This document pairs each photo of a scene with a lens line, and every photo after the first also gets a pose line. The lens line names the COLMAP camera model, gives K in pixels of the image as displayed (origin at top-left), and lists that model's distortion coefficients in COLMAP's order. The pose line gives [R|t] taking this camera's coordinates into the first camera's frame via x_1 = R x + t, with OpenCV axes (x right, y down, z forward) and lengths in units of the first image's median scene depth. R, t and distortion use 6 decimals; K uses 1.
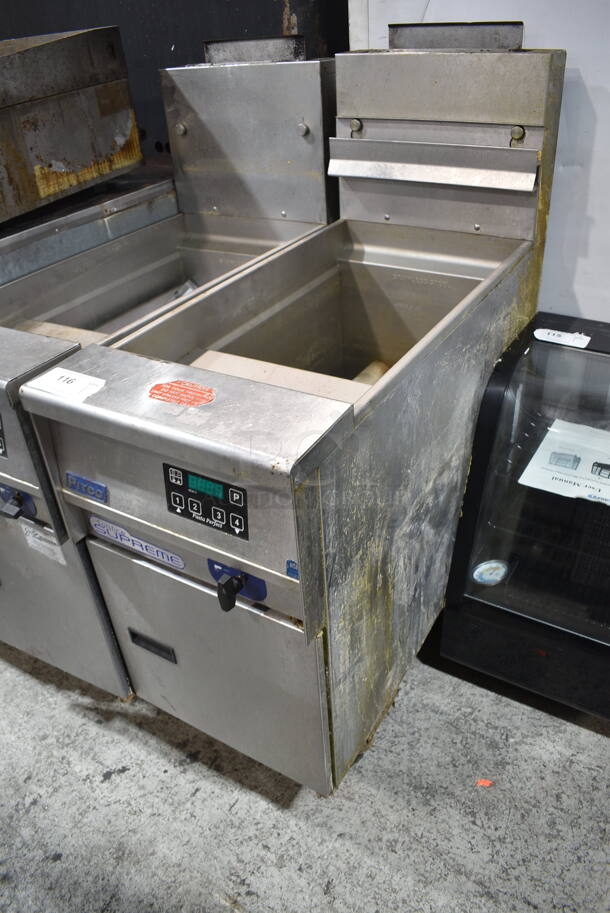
lens RADIAL K [[701.2, 0, 305.0], [0, 701.2, 456.5], [0, 0, 1]] dist [-0.091072, 0.011061]
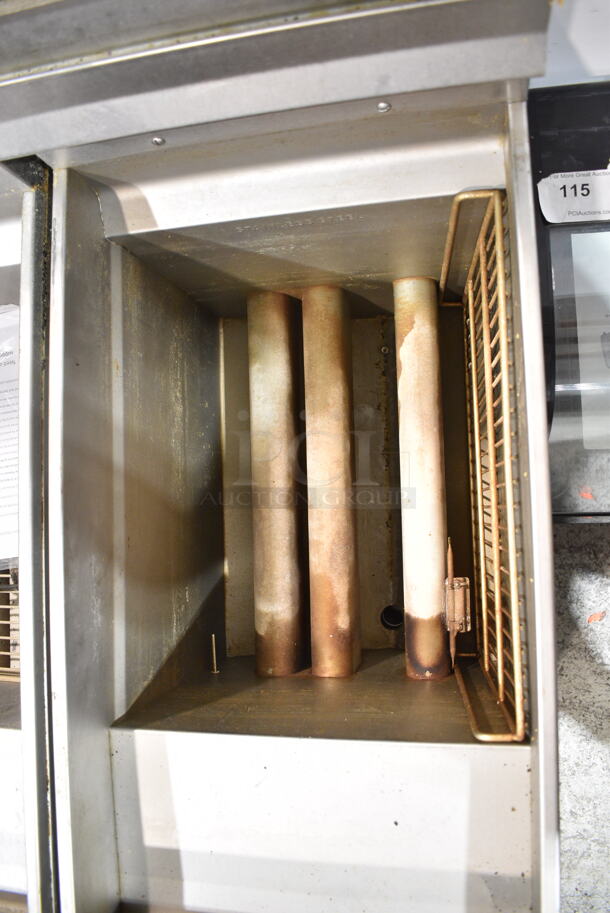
lens RADIAL K [[701.2, 0, 305.0], [0, 701.2, 456.5], [0, 0, 1]] dist [-0.091072, 0.011061]
pose [[0.832036, -0.545850, -0.098815, 0.140004], [0.438659, 0.538390, 0.719524, -0.540646], [-0.339551, -0.642015, 0.687402, 0.612505]]
